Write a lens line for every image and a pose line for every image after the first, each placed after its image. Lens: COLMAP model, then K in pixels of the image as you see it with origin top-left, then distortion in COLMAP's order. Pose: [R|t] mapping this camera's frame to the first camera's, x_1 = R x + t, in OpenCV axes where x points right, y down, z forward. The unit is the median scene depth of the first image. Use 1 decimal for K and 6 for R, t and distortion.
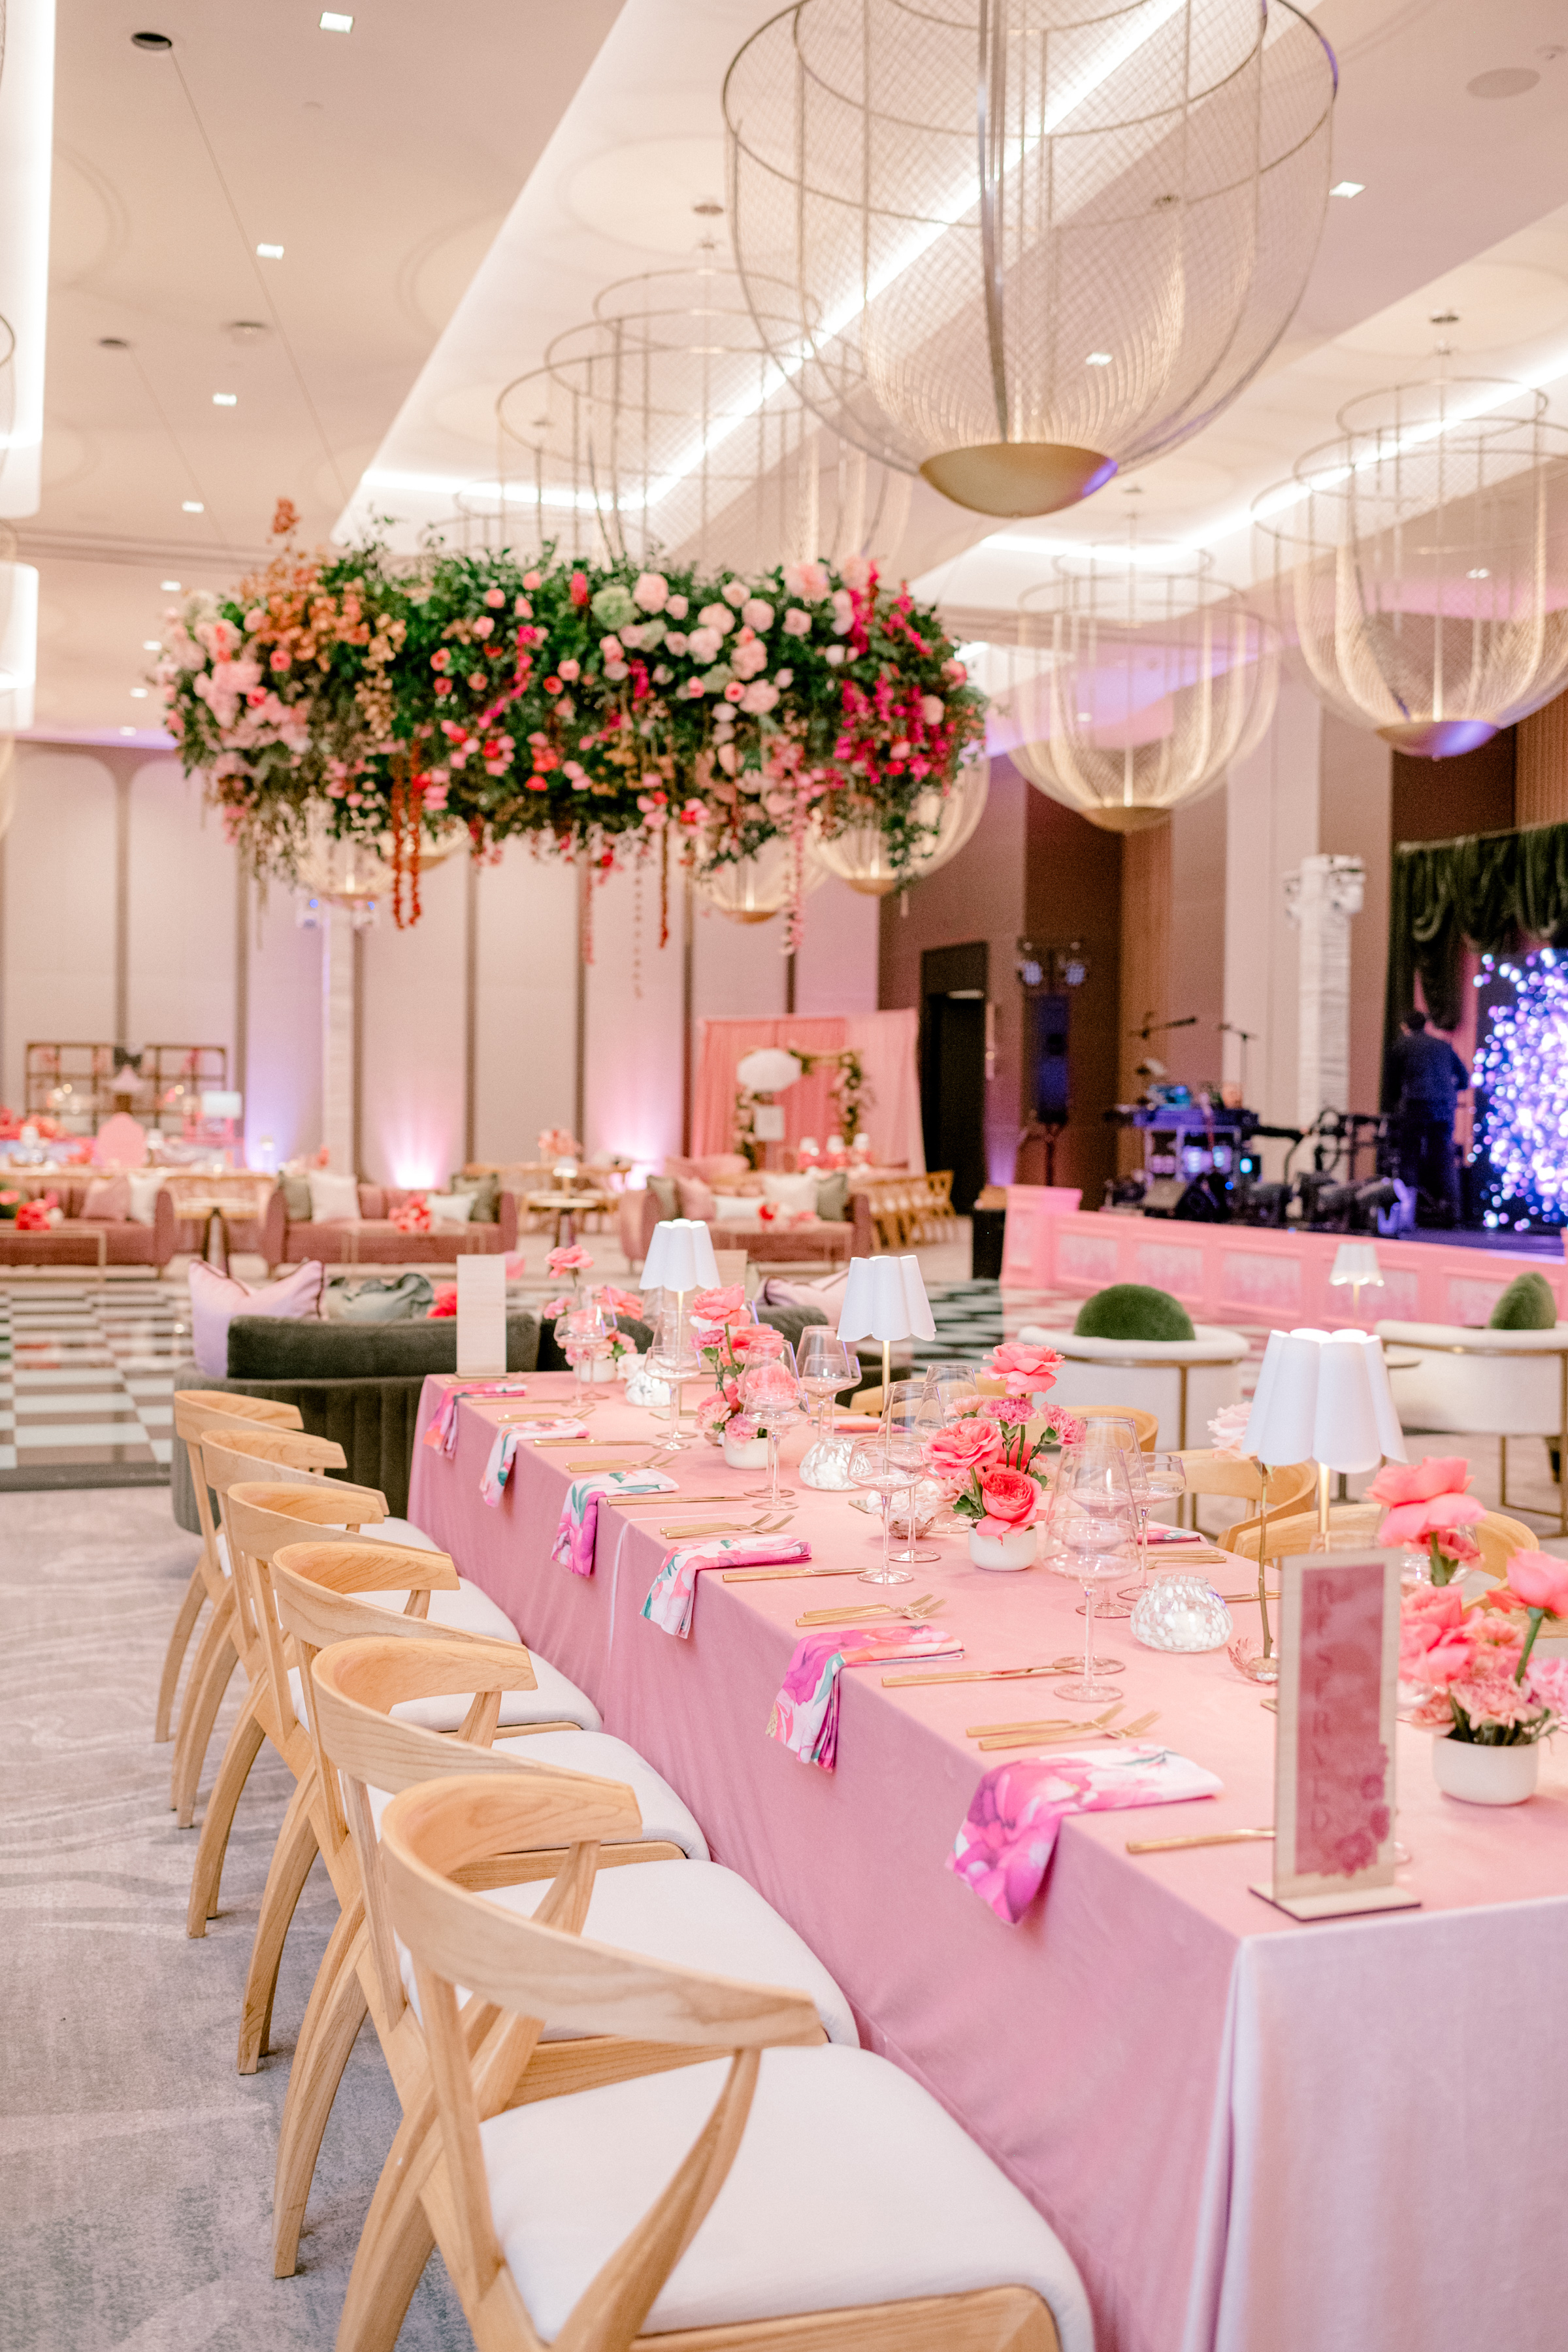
lens RADIAL K [[2273.4, 0, 786.9], [0, 2273.4, 1181.6], [0, 0, 1]] dist [0.012213, 0.000000]
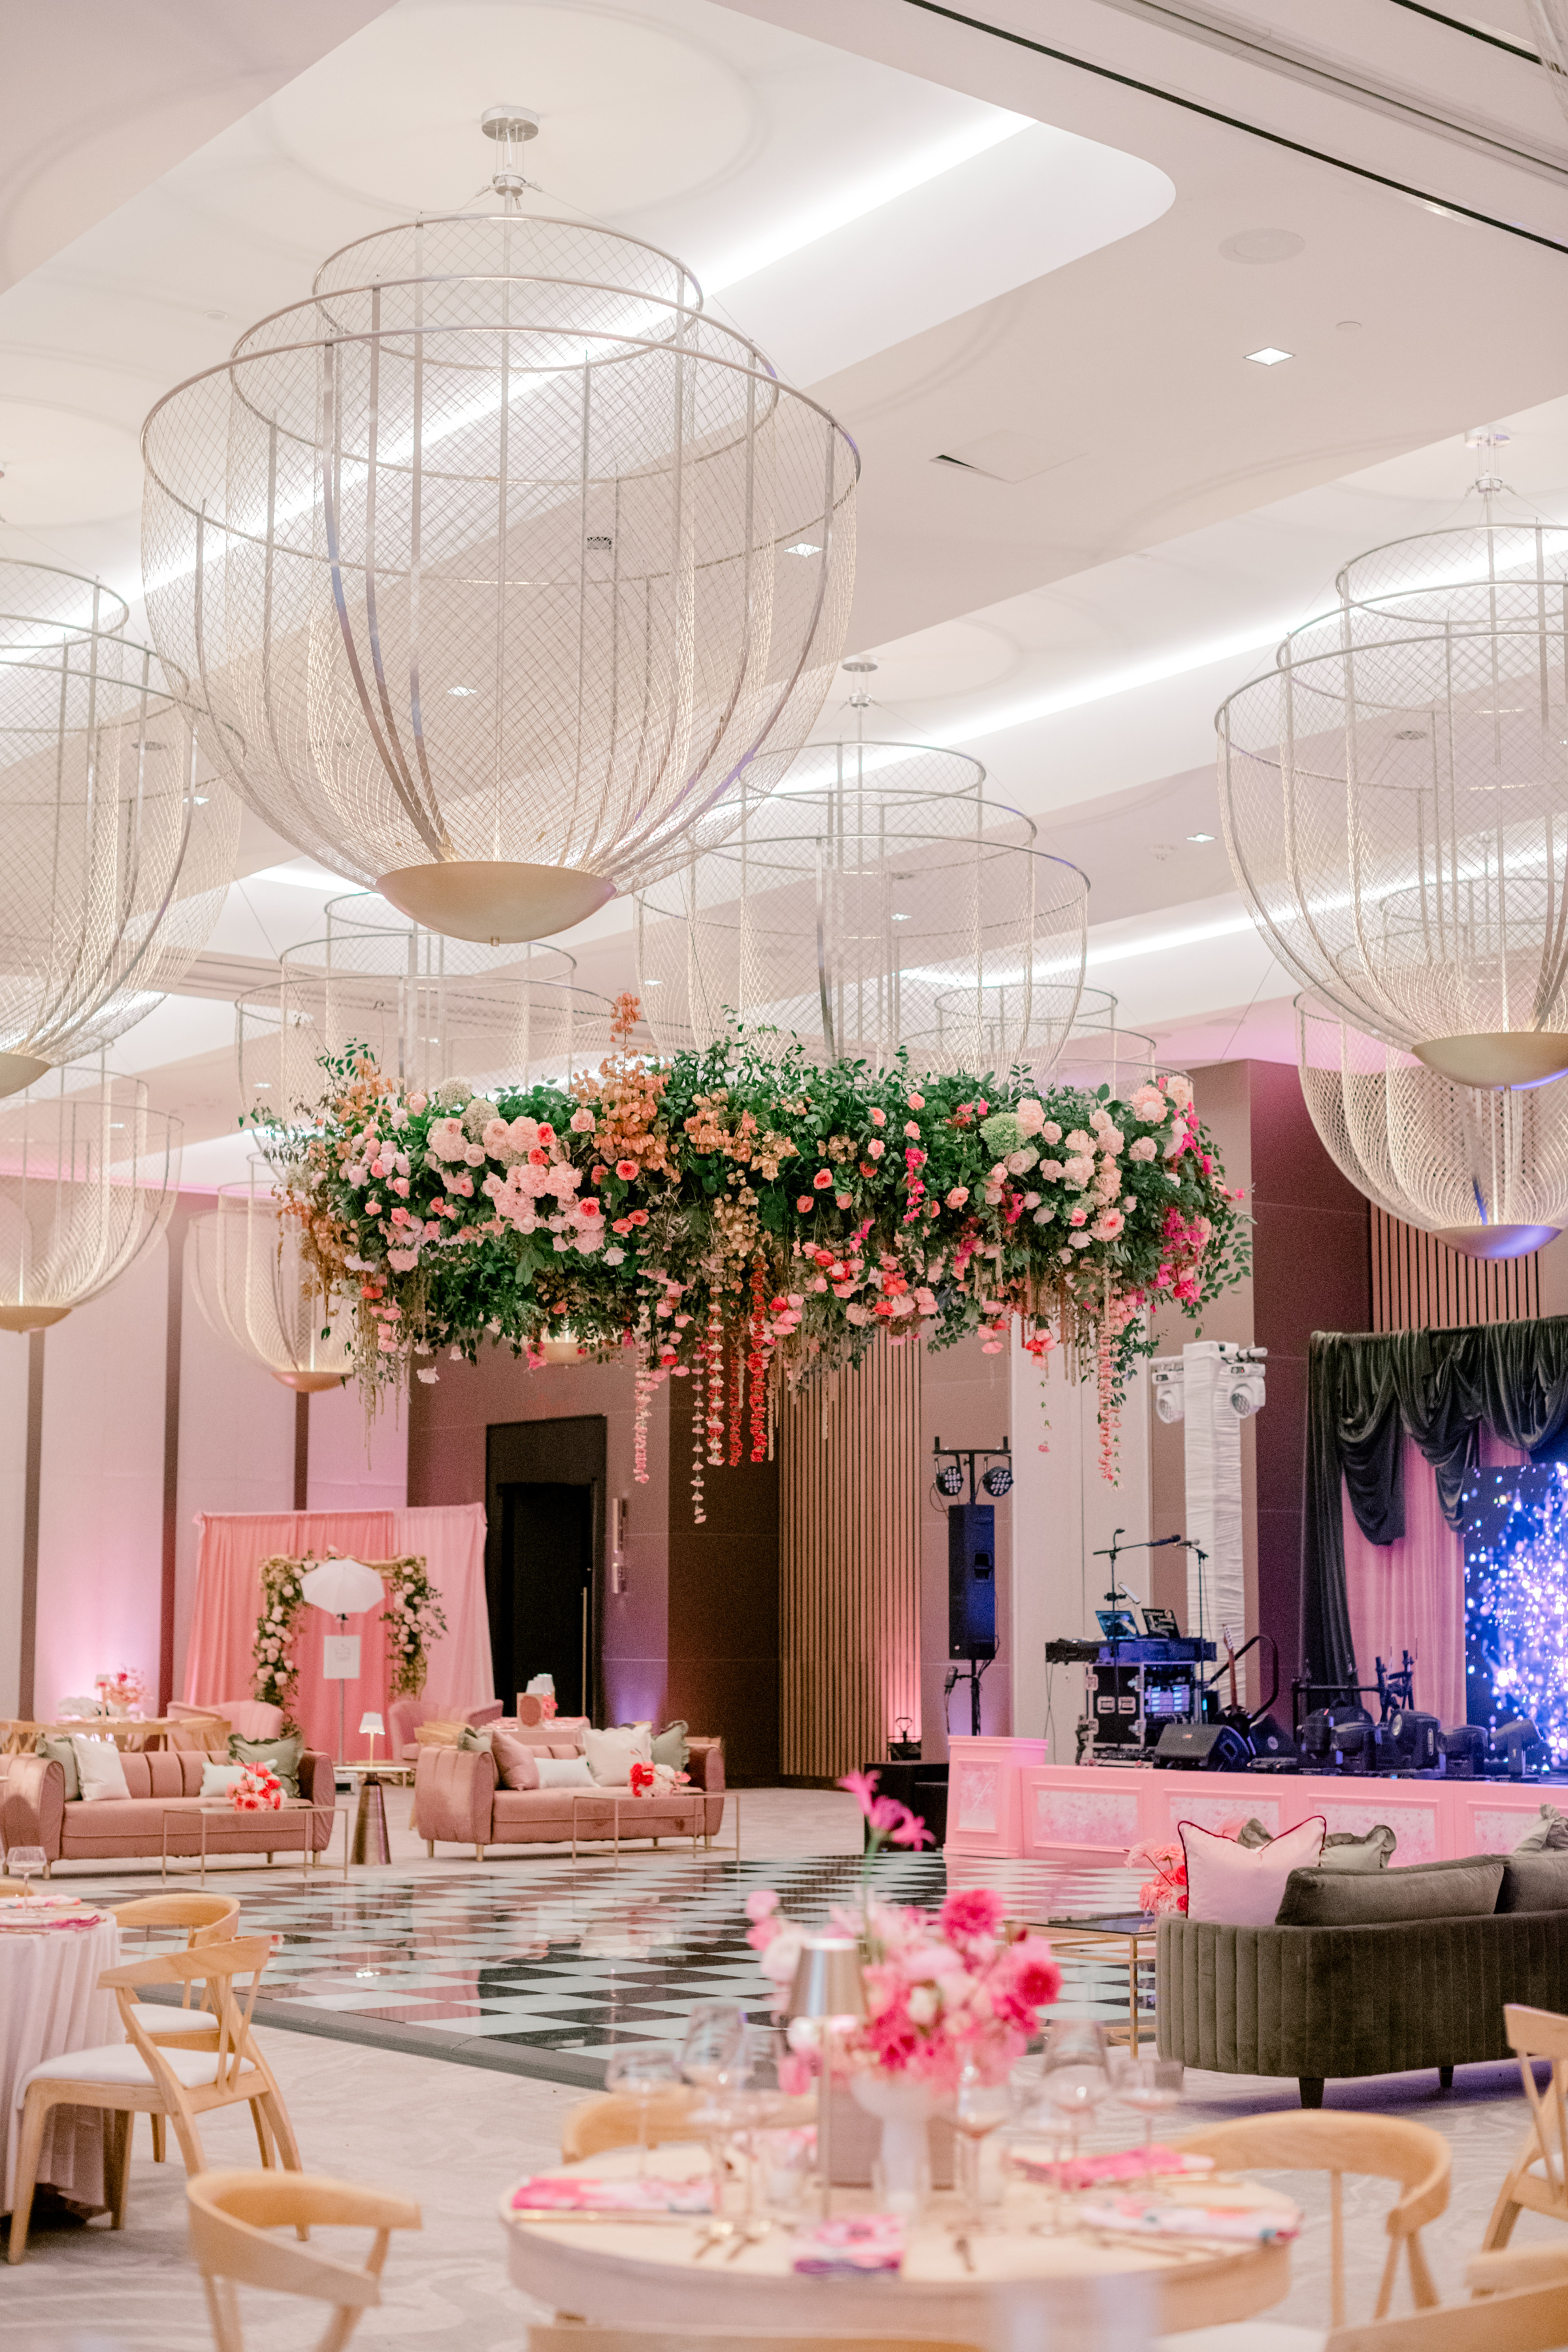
lens RADIAL K [[3441.1, 0, 780.4], [0, 3441.1, 1173.2], [0, 0, 1]] dist [-0.053041, 0.000000]
pose [[0.945630, 0.031450, 0.323721, -0.408584], [0.020326, 0.987654, -0.155324, -0.007935], [-0.324610, 0.153459, 0.933316, -0.206575]]
